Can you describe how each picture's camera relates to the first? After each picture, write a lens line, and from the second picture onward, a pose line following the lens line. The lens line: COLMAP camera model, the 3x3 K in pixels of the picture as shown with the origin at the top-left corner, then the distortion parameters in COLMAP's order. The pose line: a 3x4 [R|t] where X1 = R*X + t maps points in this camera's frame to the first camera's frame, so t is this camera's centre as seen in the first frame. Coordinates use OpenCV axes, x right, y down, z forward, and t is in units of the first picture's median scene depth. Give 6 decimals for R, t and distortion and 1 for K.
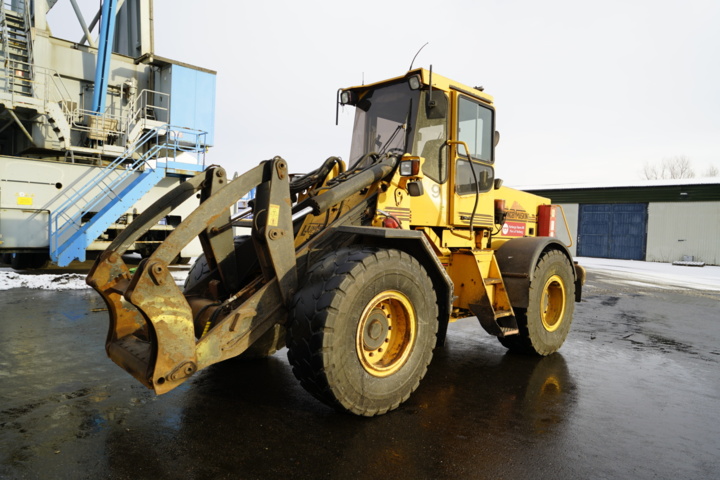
lens RADIAL K [[475.6, 0, 376.7], [0, 475.6, 240.5], [0, 0, 1]] dist [-0.025419, 0.014357]
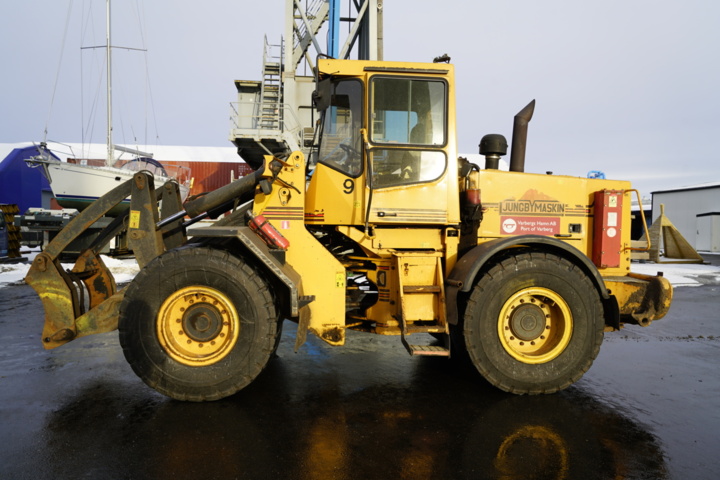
lens RADIAL K [[527.3, 0, 376.2], [0, 527.3, 242.1], [0, 0, 1]] dist [-0.000302, -0.002739]
pose [[0.779511, -0.008160, -0.626336, 0.798769], [-0.000328, 0.999910, -0.013436, 0.016856], [0.626389, 0.010679, 0.779438, 0.240501]]
